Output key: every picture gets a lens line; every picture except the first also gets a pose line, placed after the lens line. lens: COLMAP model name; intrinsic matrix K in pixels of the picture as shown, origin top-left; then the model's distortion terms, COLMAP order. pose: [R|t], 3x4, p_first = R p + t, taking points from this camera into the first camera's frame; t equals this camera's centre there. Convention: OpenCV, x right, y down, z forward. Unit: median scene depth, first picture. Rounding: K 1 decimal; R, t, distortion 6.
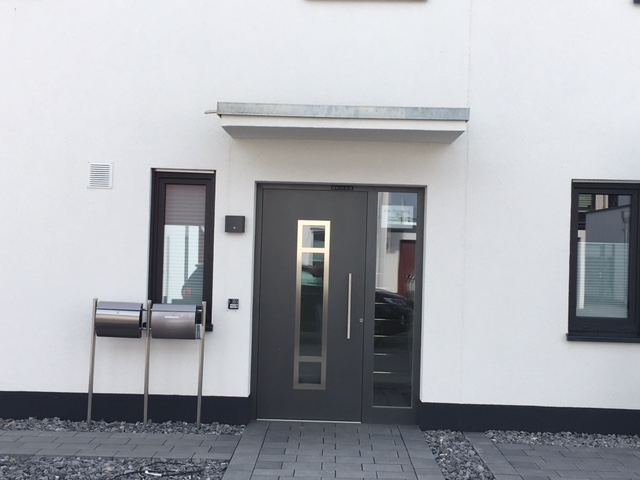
lens RADIAL K [[869.8, 0, 320.0], [0, 869.8, 240.0], [0, 0, 1]] dist [0.001461, -0.010736]
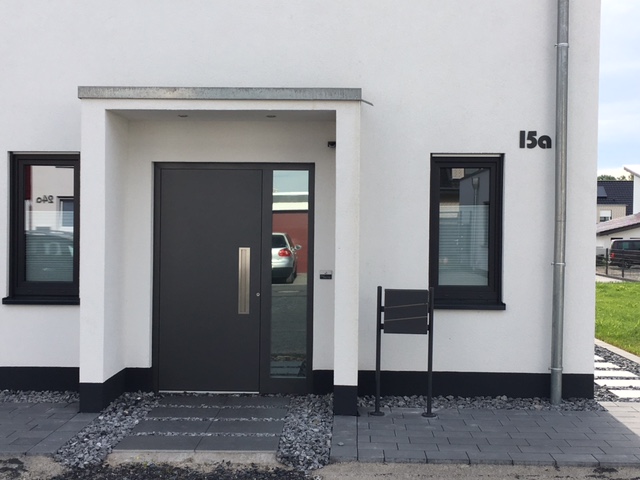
lens RADIAL K [[831.6, 0, 320.0], [0, 831.6, 240.0], [0, 0, 1]] dist [0.003851, 0.003047]
pose [[0.999778, -0.017690, -0.011478, 0.668339], [0.017985, 0.999497, 0.026110, 0.018280], [0.011010, -0.026310, 0.999593, -0.005274]]
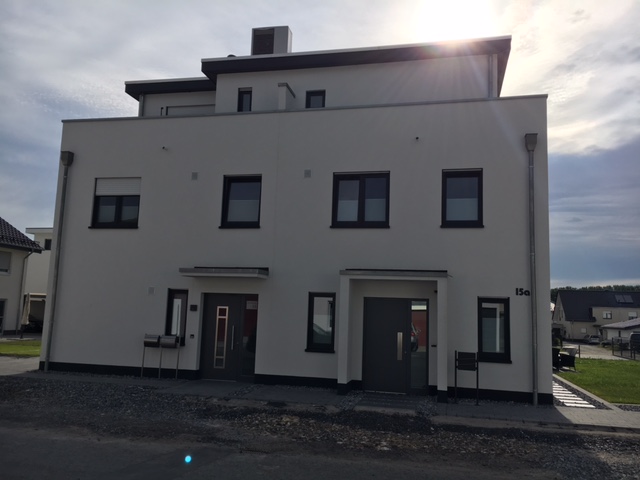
lens RADIAL K [[546.1, 0, 320.0], [0, 546.1, 240.0], [0, 0, 1]] dist [0.052309, -0.006842]
pose [[0.978225, -0.020004, -0.206582, 0.674901], [-0.006084, 0.992152, -0.124887, -0.016910], [0.207459, 0.123424, 0.970426, -0.675615]]
